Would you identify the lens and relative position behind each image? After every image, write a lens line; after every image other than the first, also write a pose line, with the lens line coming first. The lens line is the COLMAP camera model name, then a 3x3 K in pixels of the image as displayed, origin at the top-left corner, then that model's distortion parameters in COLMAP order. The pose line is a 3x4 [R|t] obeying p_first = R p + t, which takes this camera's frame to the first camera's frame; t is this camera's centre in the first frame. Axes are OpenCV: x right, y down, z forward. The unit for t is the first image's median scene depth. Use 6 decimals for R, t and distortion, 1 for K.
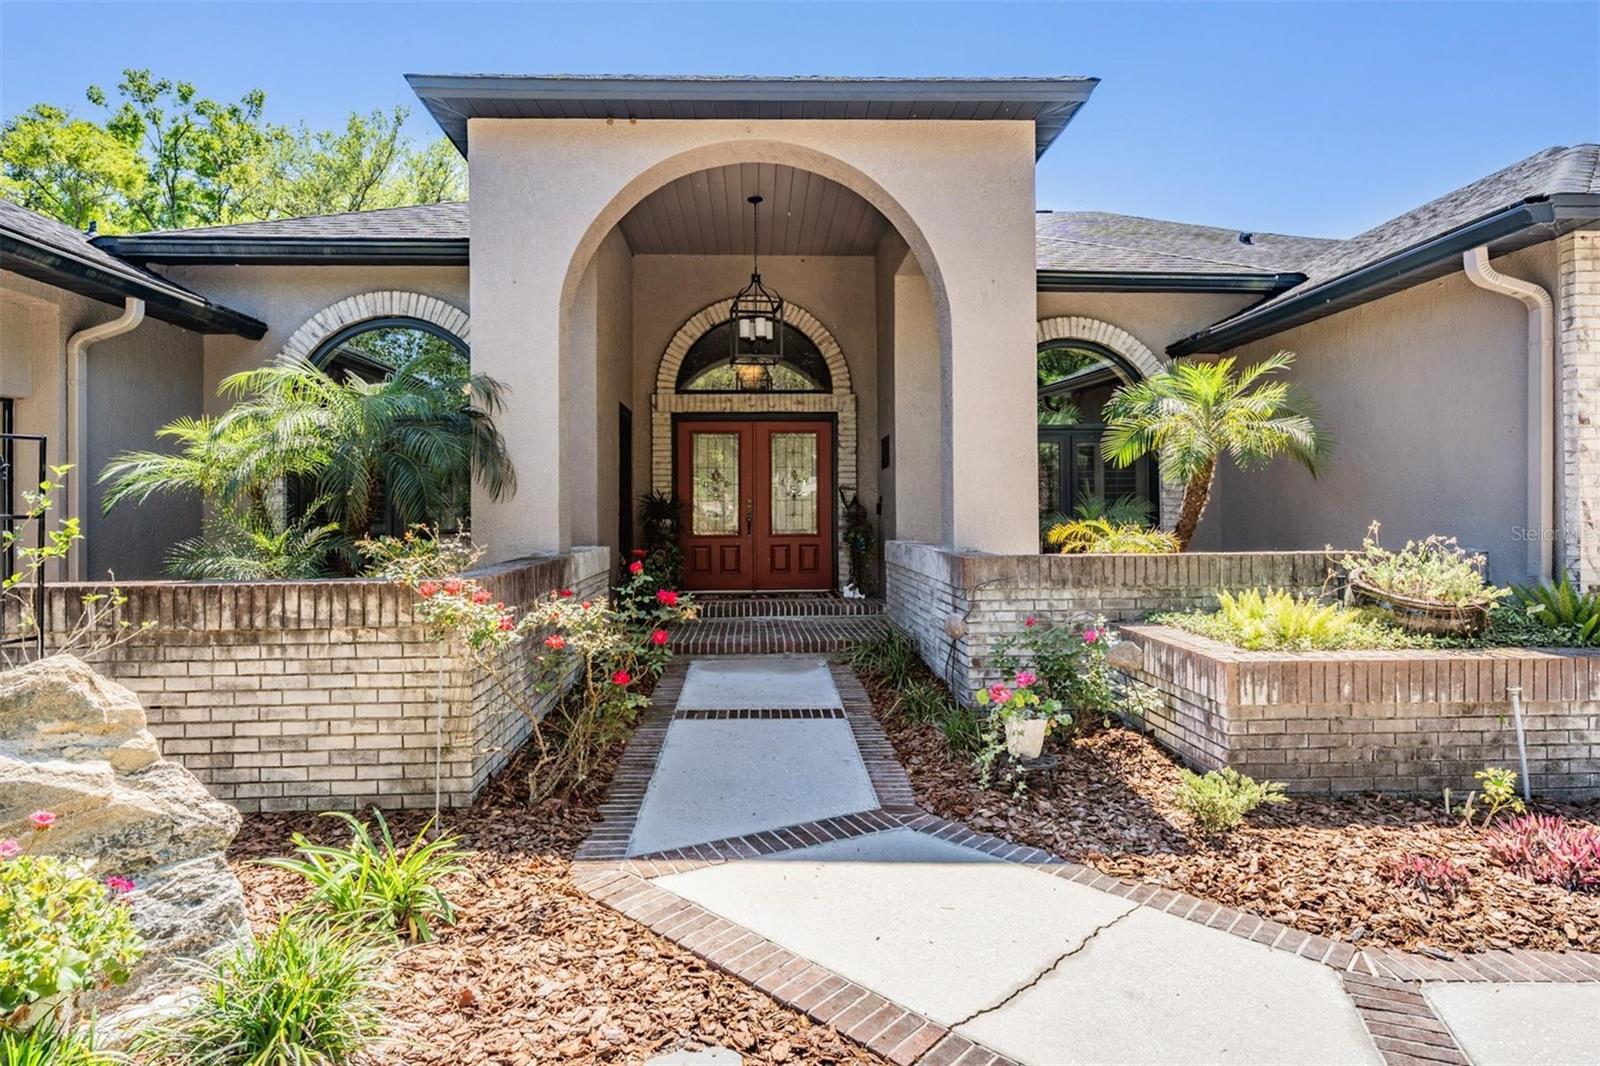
lens RADIAL K [[858.1, 0, 782.2], [0, 858.1, 523.4], [0, 0, 1]] dist [0.006411, -0.000264]
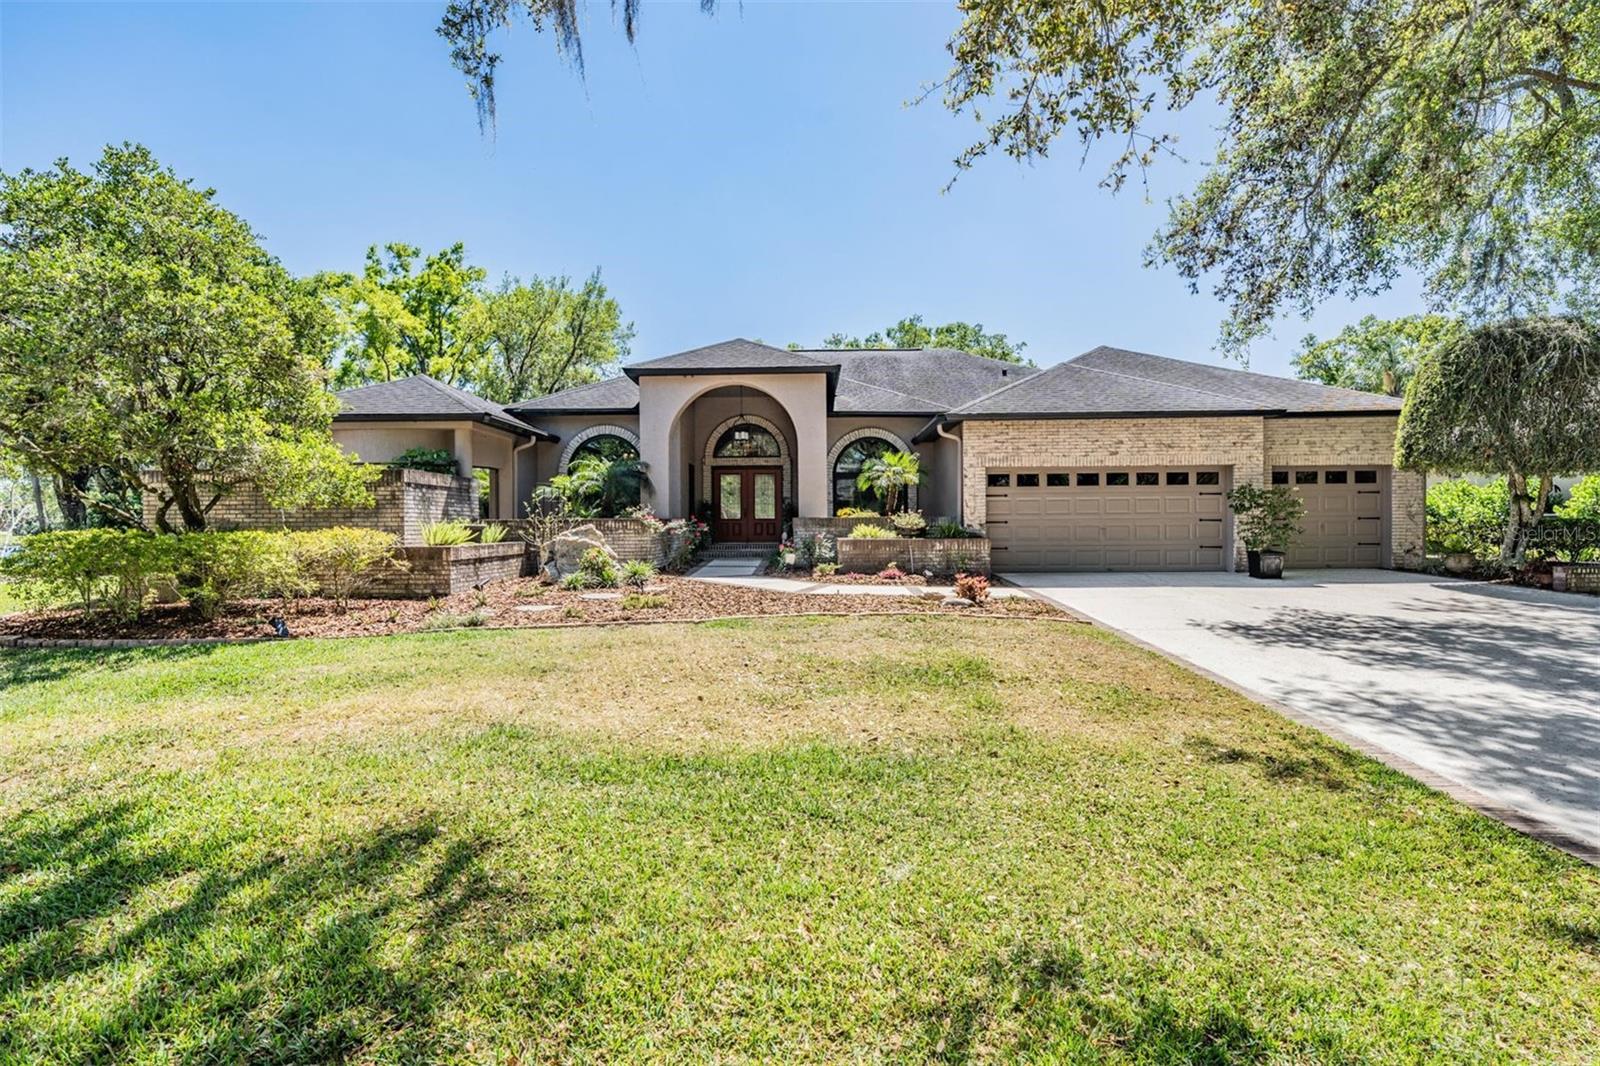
lens RADIAL K [[760.2, 0, 787.3], [0, 760.2, 528.5], [0, 0, 1]] dist [0.007673, -0.002817]
pose [[0.997972, 0.001595, -0.063641, 0.272432], [-0.002269, 0.999942, -0.010528, 0.080016], [0.063620, 0.010651, 0.997917, -1.360749]]
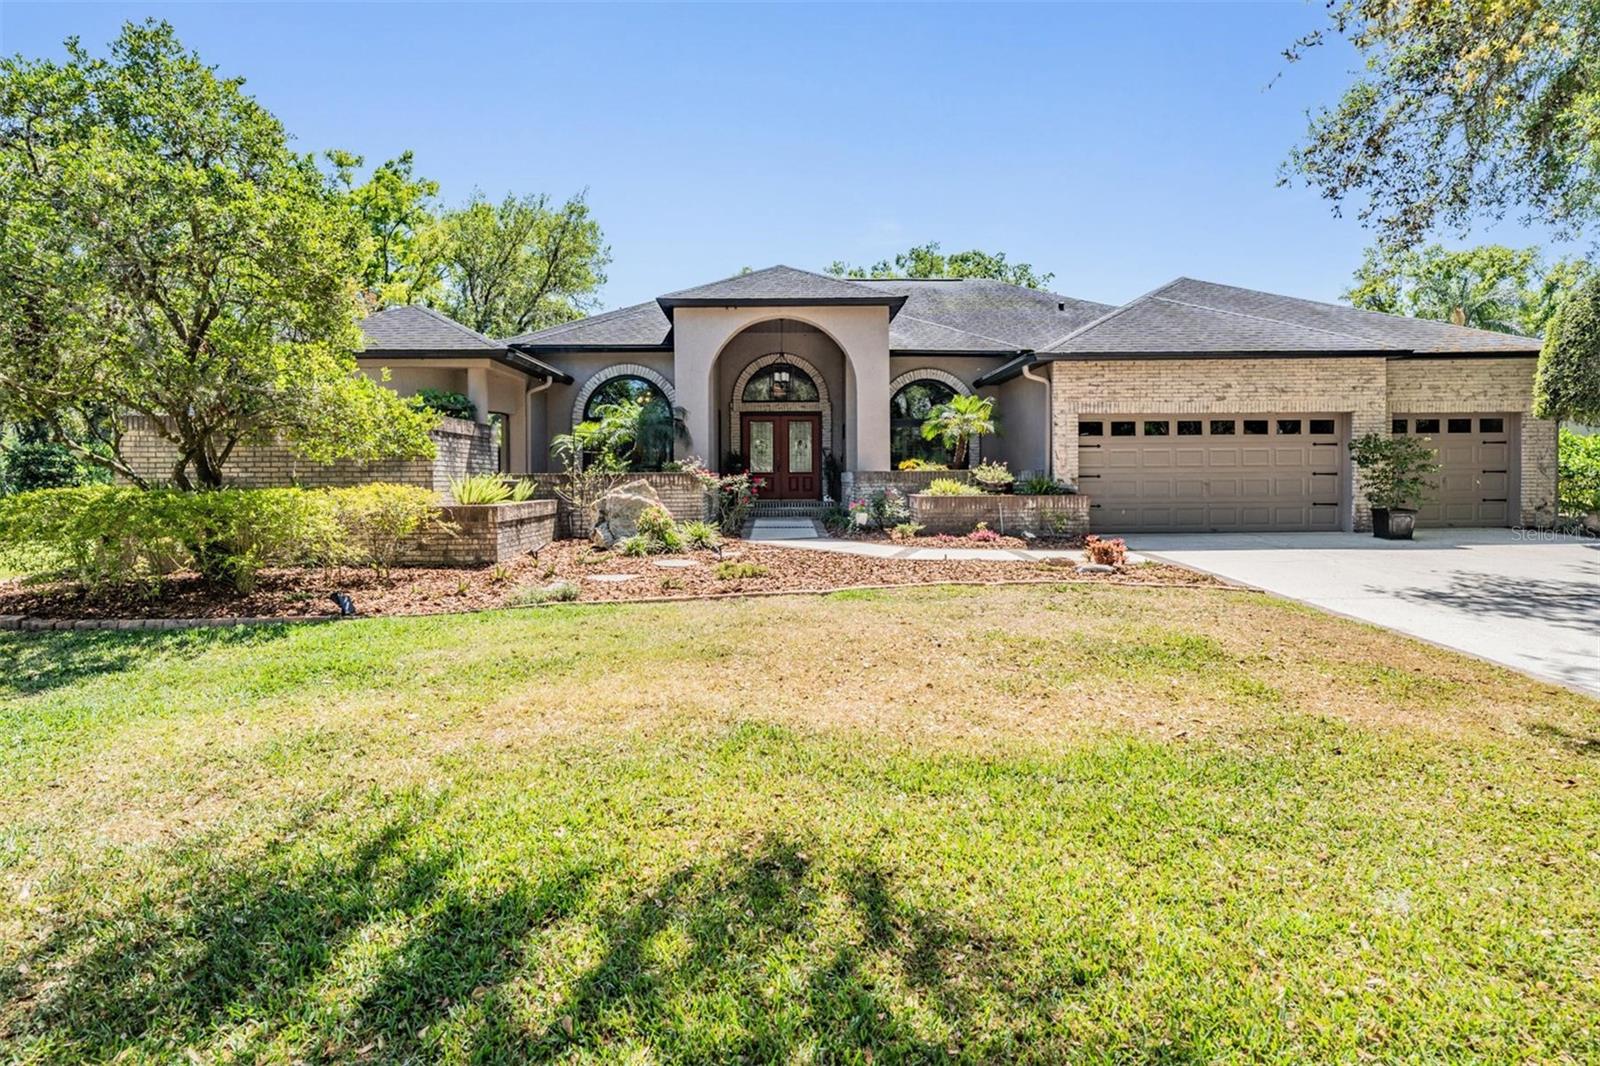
lens RADIAL K [[858.1, 0, 786.4], [0, 858.1, 492.0], [0, 0, 1]] dist [0.006411, -0.000264]
pose [[0.999747, 0.000718, -0.022463, 0.034232], [-0.000699, 0.999999, 0.000851, 0.076254], [0.022464, -0.000836, 0.999747, -1.338506]]
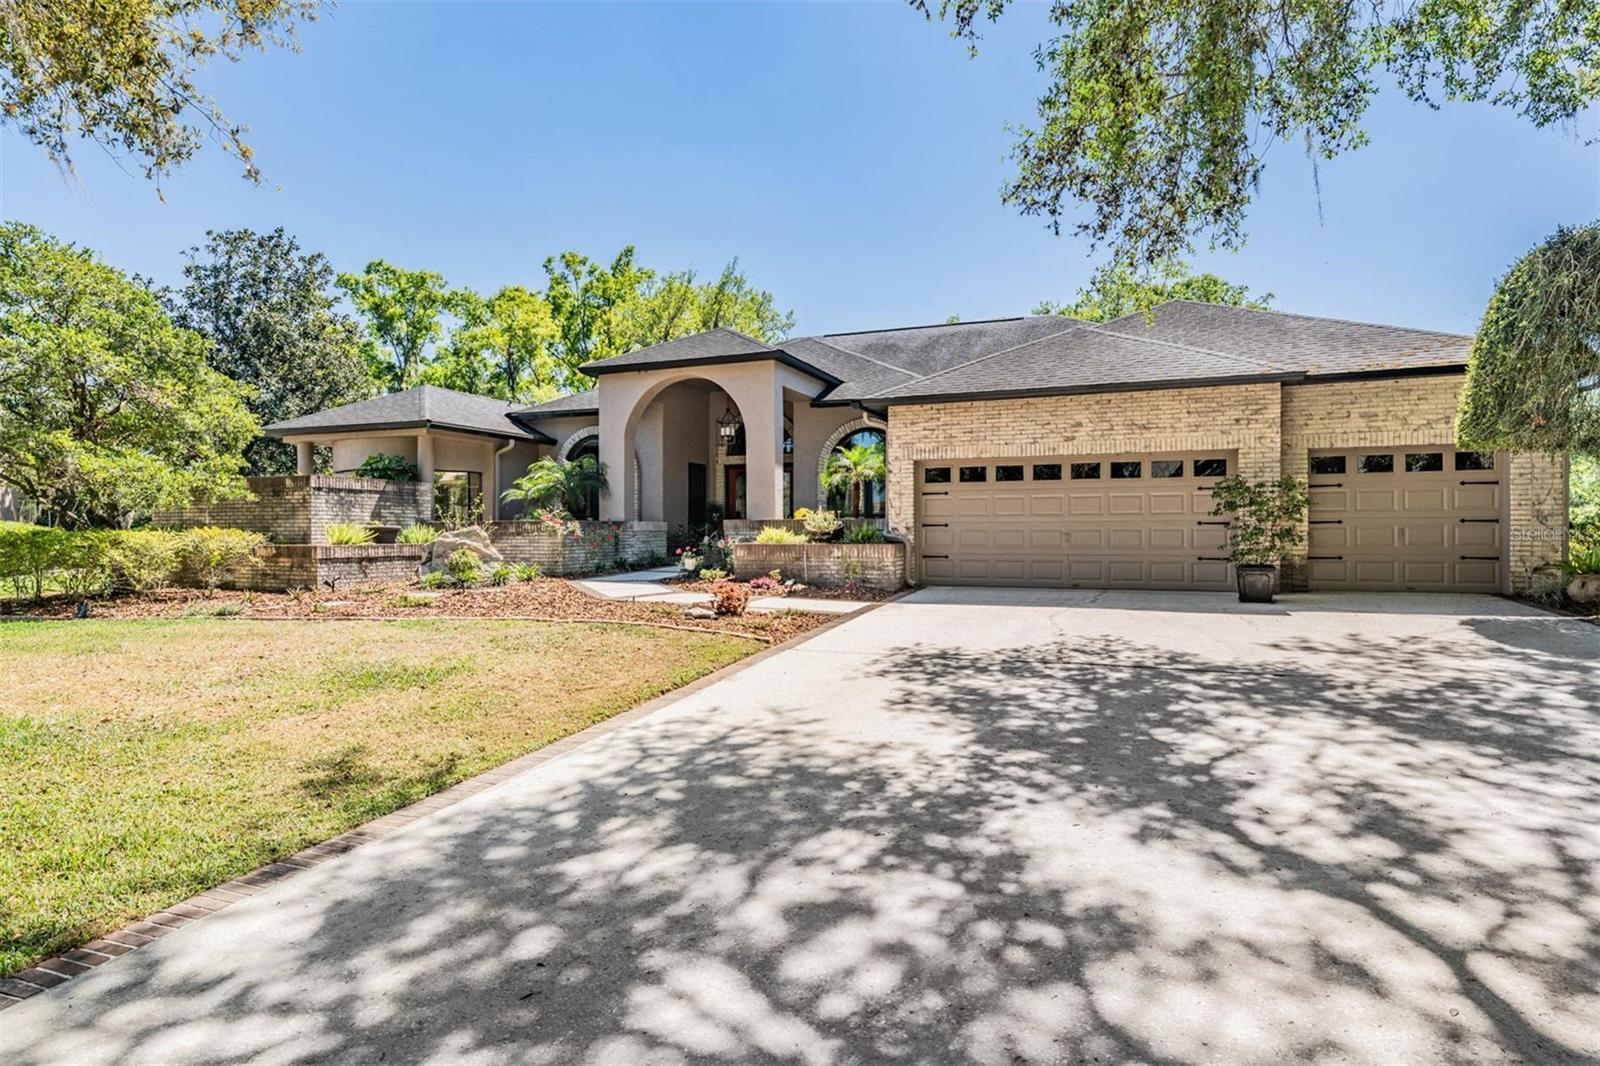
lens RADIAL K [[858.1, 0, 794.7], [0, 858.1, 528.0], [0, 0, 1]] dist [0.006411, -0.000264]
pose [[0.915511, 0.004510, -0.402268, 1.189449], [-0.011788, 0.999809, -0.015618, 0.080285], [0.402121, 0.019040, 0.915389, -1.183582]]
